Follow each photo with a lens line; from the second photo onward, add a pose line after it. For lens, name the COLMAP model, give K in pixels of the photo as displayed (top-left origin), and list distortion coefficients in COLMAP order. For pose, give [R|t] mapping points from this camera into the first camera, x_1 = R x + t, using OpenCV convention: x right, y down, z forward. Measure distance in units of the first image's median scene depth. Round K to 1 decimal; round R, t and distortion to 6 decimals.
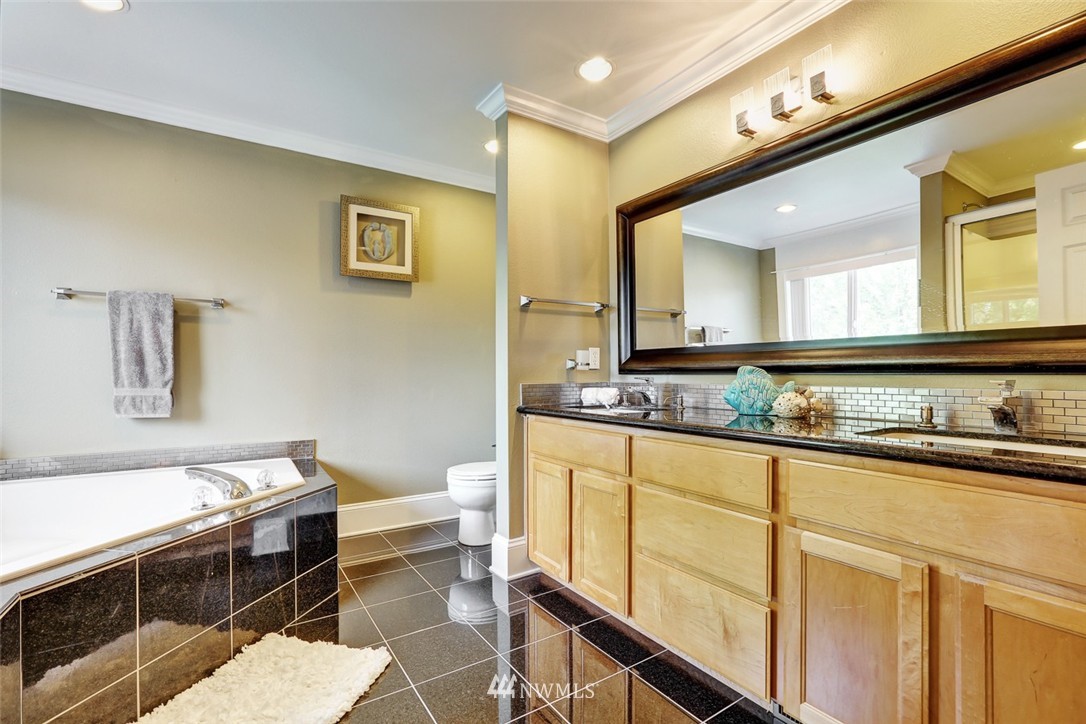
lens RADIAL K [[497.5, 0, 542.1], [0, 497.5, 358.7], [0, 0, 1]] dist [-0.034880, 0.003417]
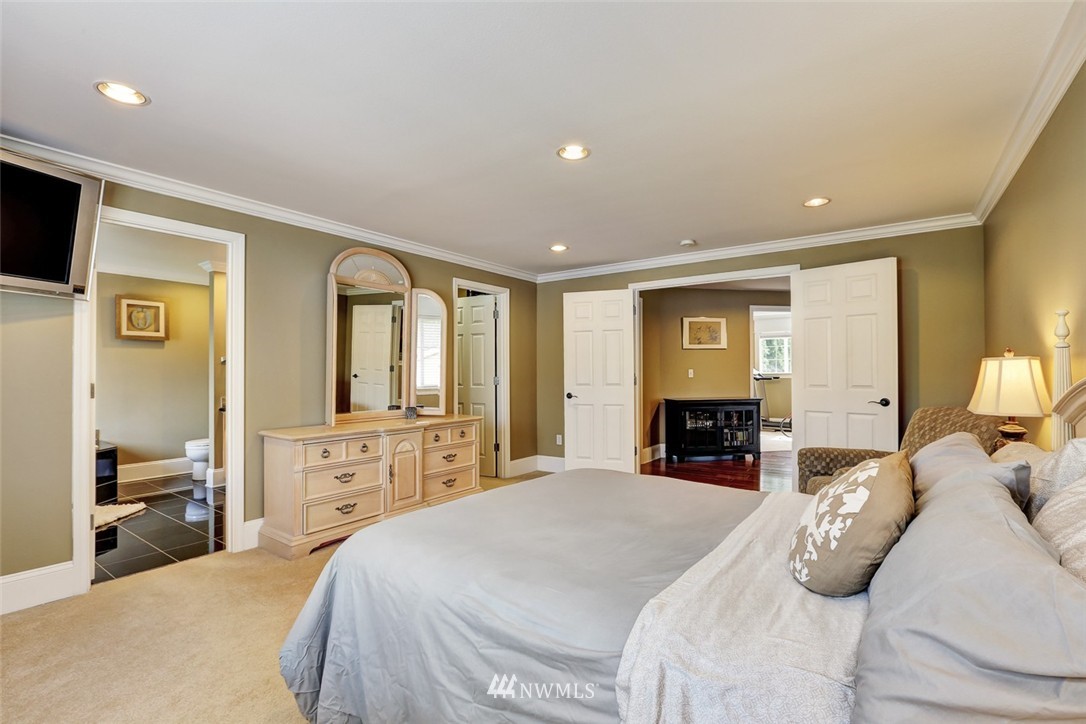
lens RADIAL K [[497.5, 0, 547.1], [0, 497.5, 365.2], [0, 0, 1]] dist [-0.034880, 0.003417]
pose [[0.928096, -0.002872, 0.372329, 0.368265], [0.005816, 0.999960, -0.006782, -0.052845], [-0.372295, 0.008459, 0.928076, -1.154689]]
